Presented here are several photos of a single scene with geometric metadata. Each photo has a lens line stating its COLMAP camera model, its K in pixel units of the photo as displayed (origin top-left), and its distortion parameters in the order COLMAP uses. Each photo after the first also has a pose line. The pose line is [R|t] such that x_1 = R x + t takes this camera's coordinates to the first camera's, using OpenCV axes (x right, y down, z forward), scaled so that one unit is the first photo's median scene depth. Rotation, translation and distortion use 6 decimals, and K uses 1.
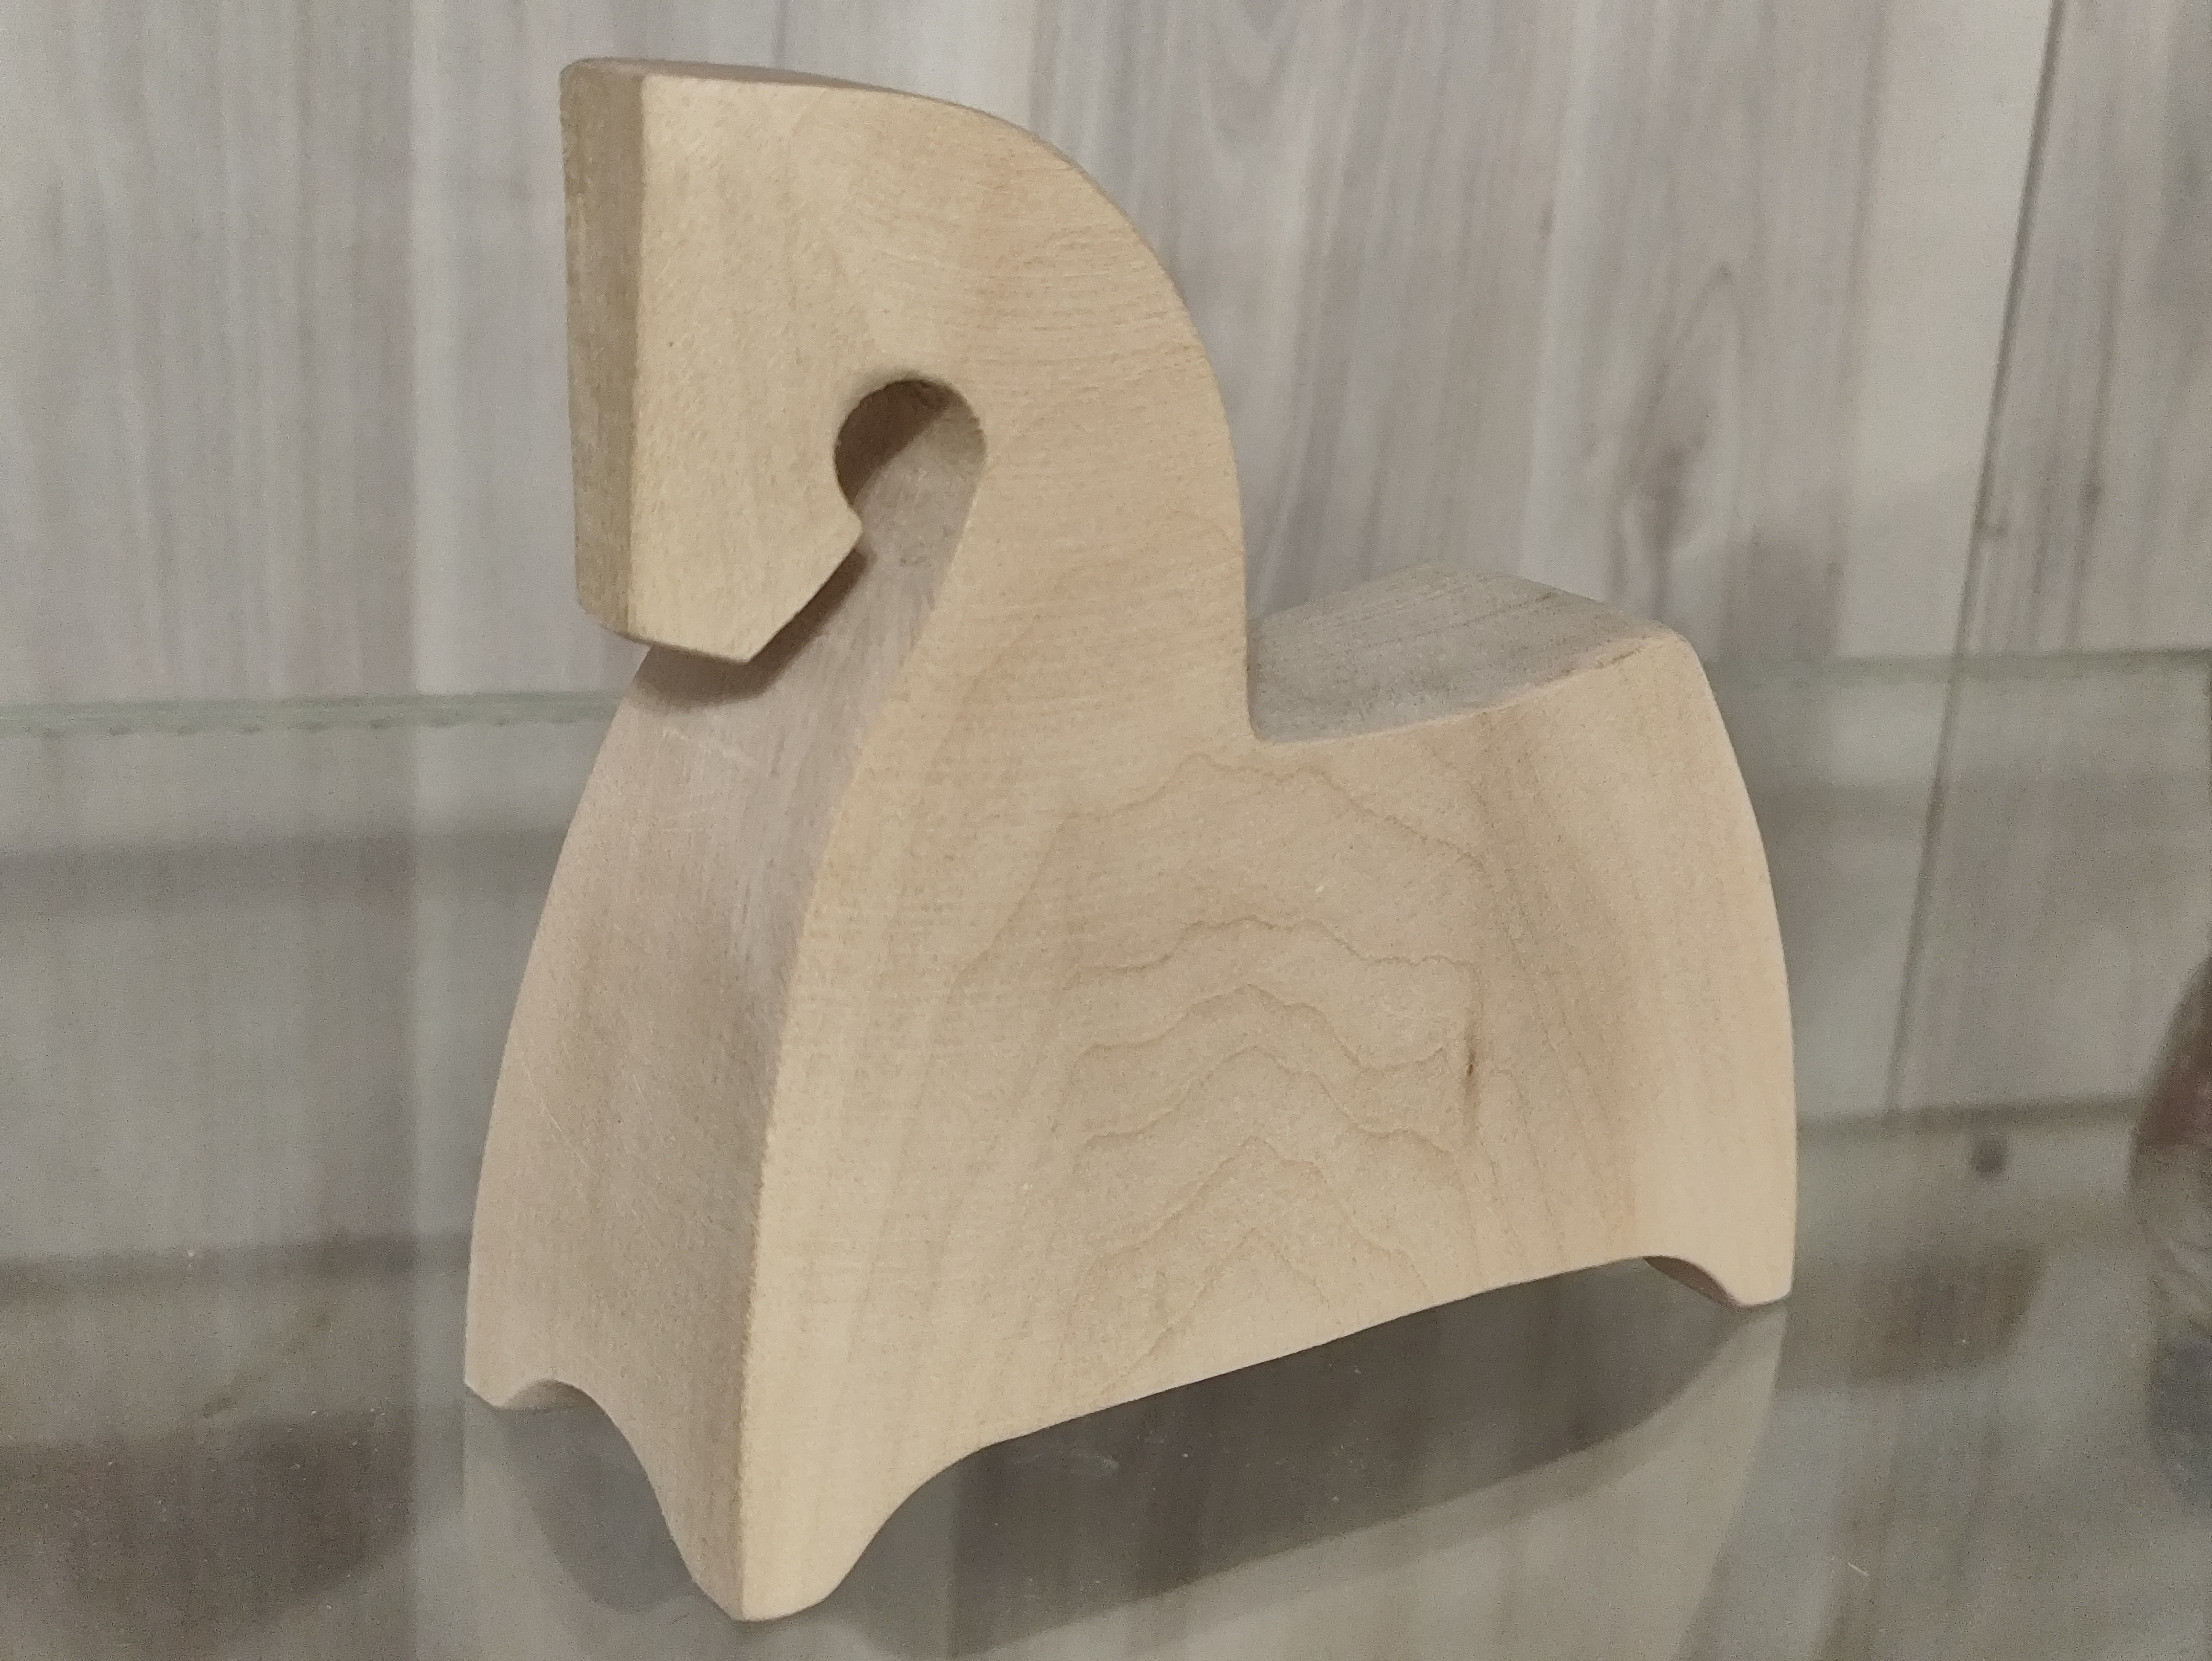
lens RADIAL K [[3310.7, 0, 1106.0], [0, 3310.7, 830.5], [0, 0, 1]] dist [0.013244, 0.132792]
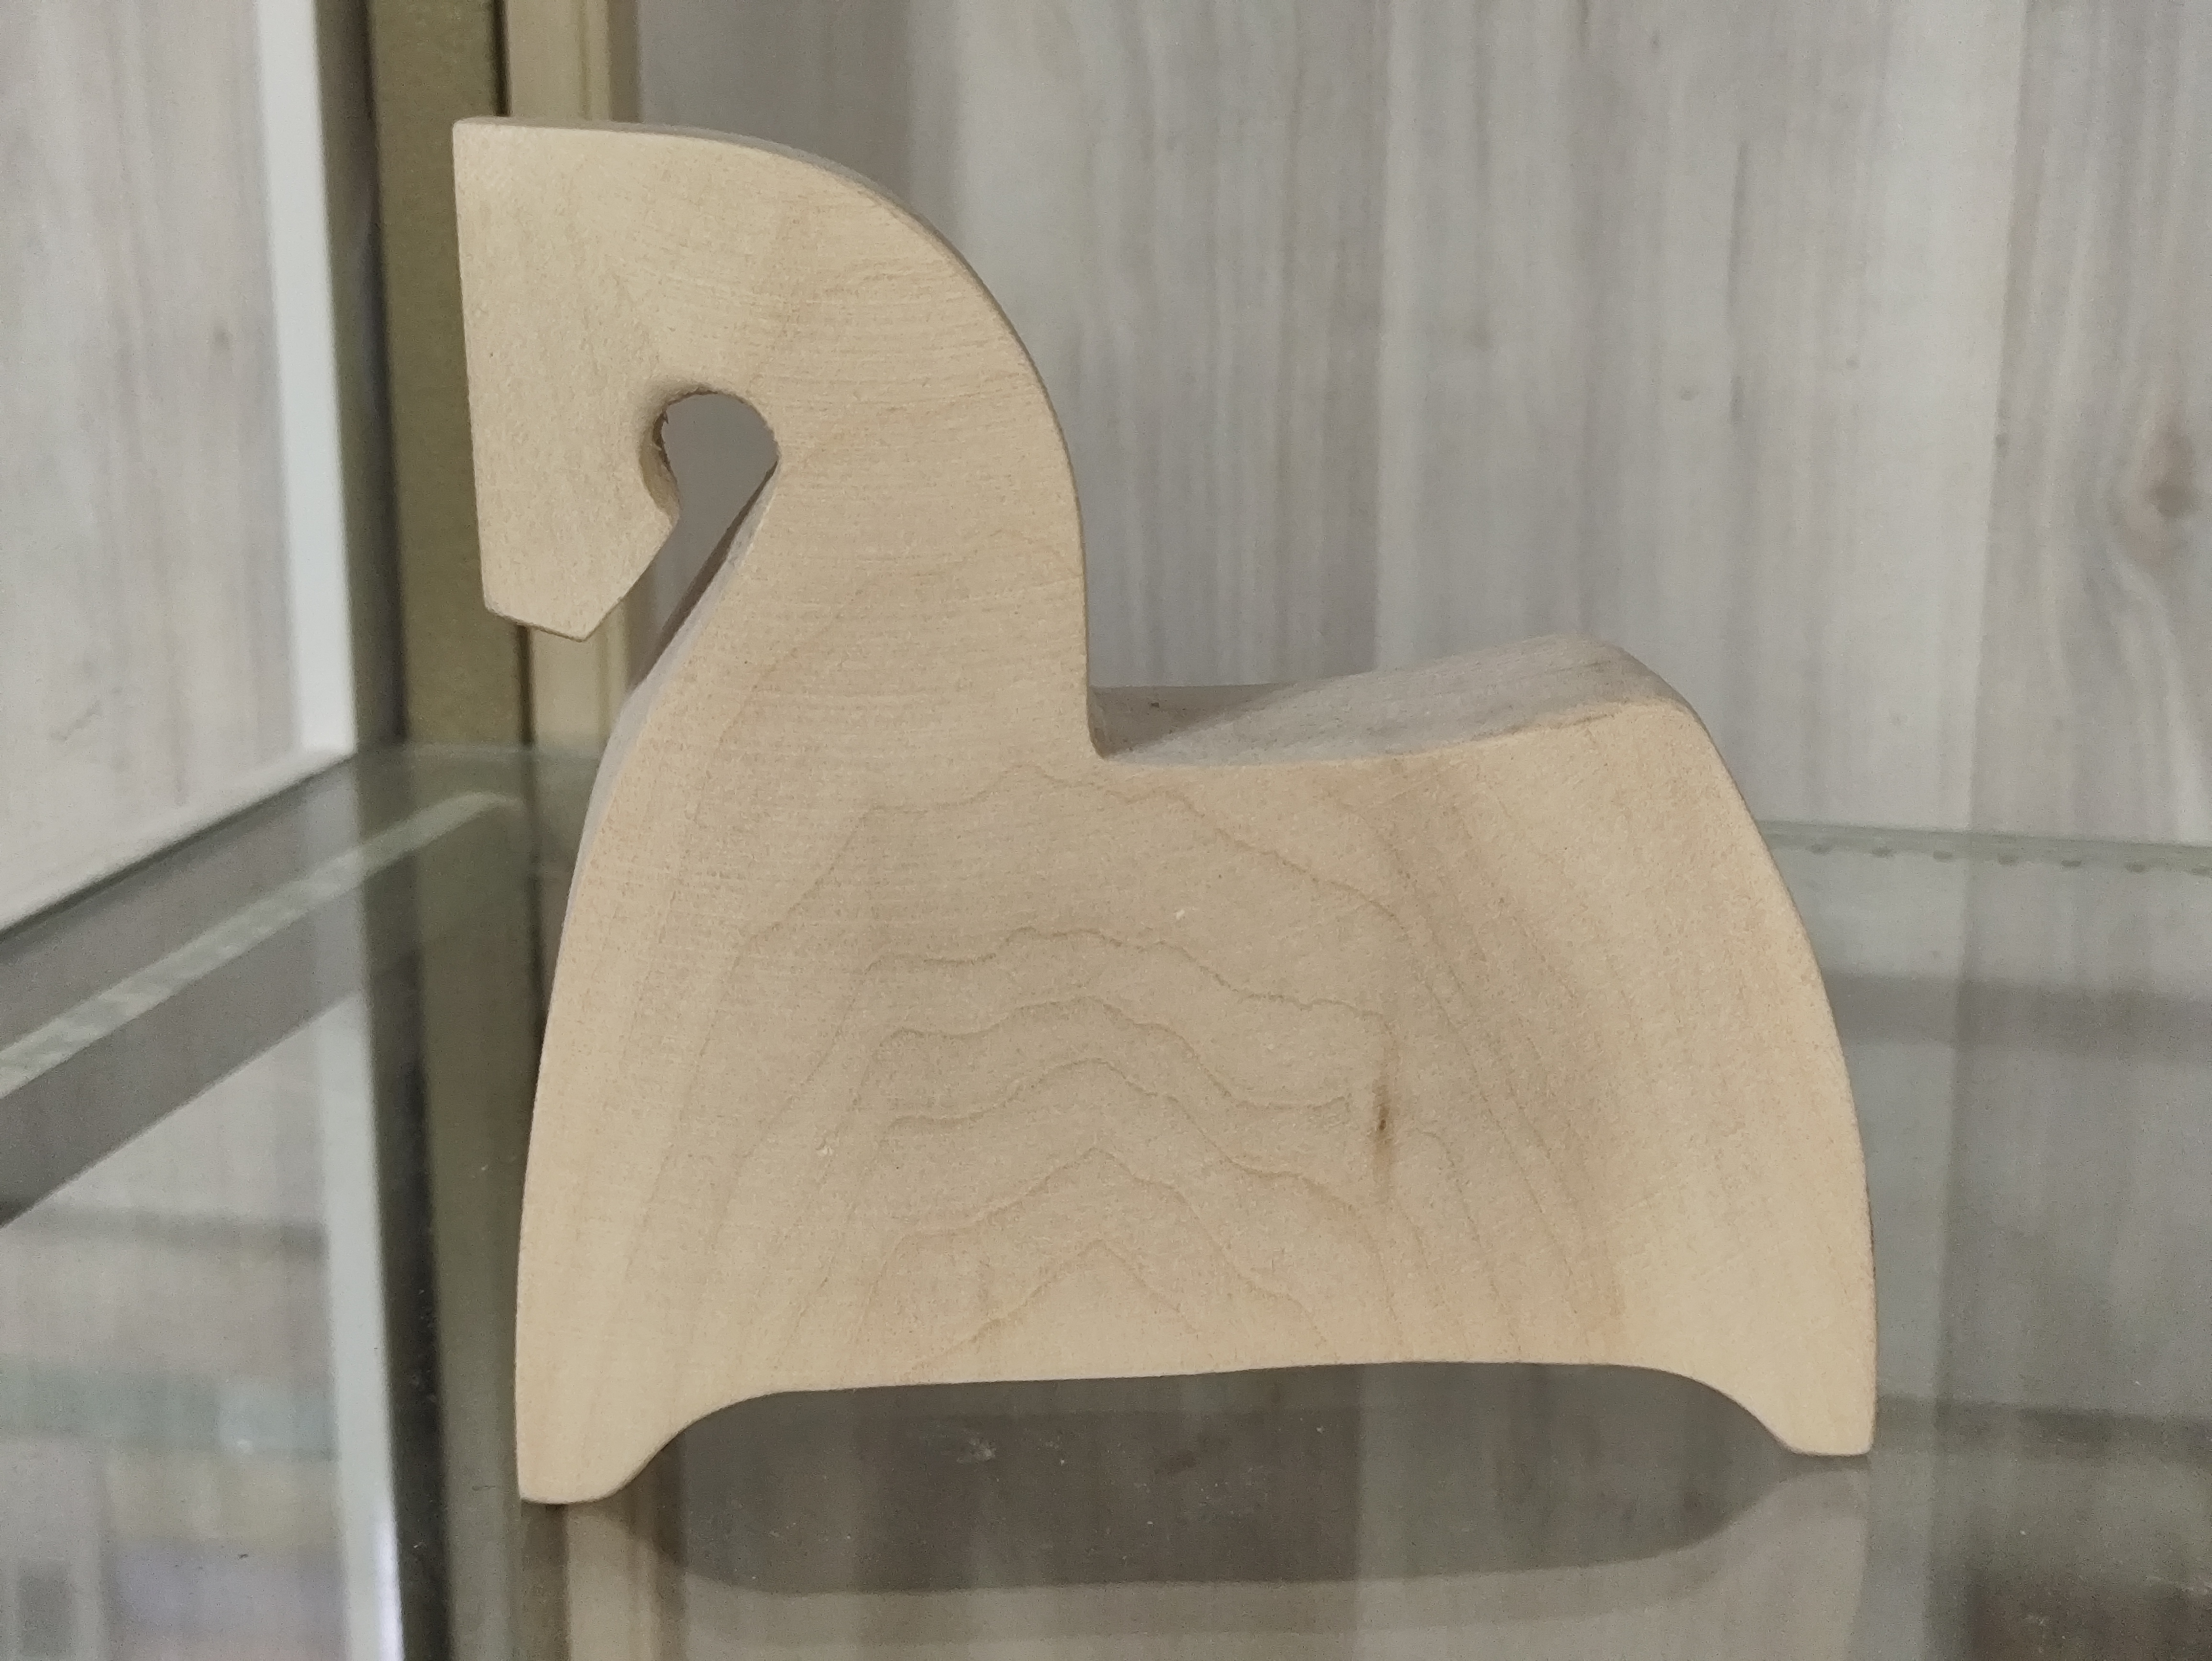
lens RADIAL K [[3378.9, 0, 1106.0], [0, 3378.9, 830.5], [0, 0, 1]] dist [-0.064267, 0.882774]
pose [[0.851459, 0.071343, -0.519545, 0.593345], [-0.109510, 0.993050, -0.043108, 0.040222], [0.512859, 0.093600, 0.853355, 0.102059]]
